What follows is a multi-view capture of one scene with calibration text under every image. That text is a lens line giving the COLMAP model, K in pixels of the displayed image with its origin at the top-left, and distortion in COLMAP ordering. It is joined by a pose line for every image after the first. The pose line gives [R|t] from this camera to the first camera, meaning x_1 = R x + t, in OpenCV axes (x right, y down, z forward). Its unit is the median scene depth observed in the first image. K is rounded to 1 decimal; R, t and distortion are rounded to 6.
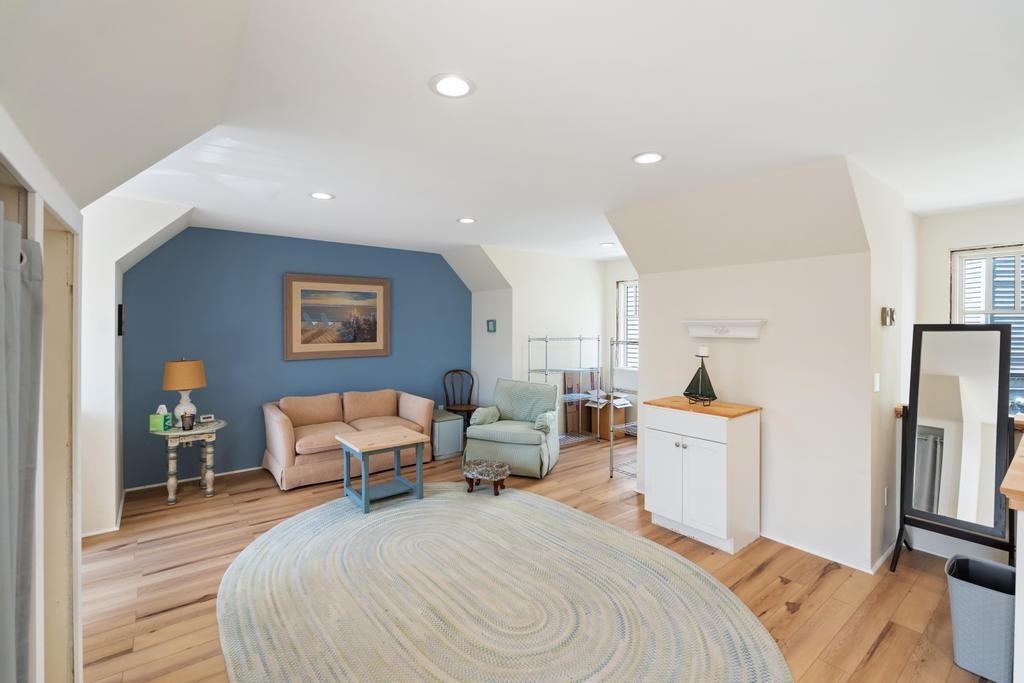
lens RADIAL K [[451.4, 0, 511.4], [0, 451.4, 334.0], [0, 0, 1]] dist [-0.010129, 0.001339]
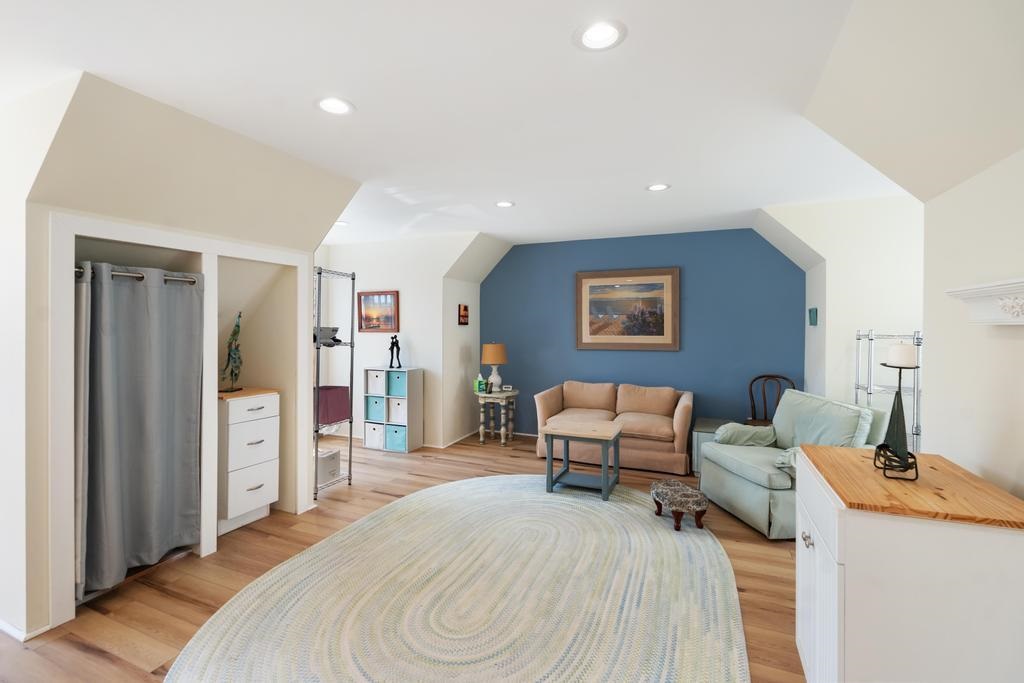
lens RADIAL K [[451.4, 0, 510.8], [0, 451.4, 333.8], [0, 0, 1]] dist [-0.010129, 0.001339]
pose [[0.482909, 0.015787, -0.875528, 0.493954], [-0.018295, 0.999801, 0.007937, 0.016420], [0.875479, 0.012185, 0.483102, 0.358652]]
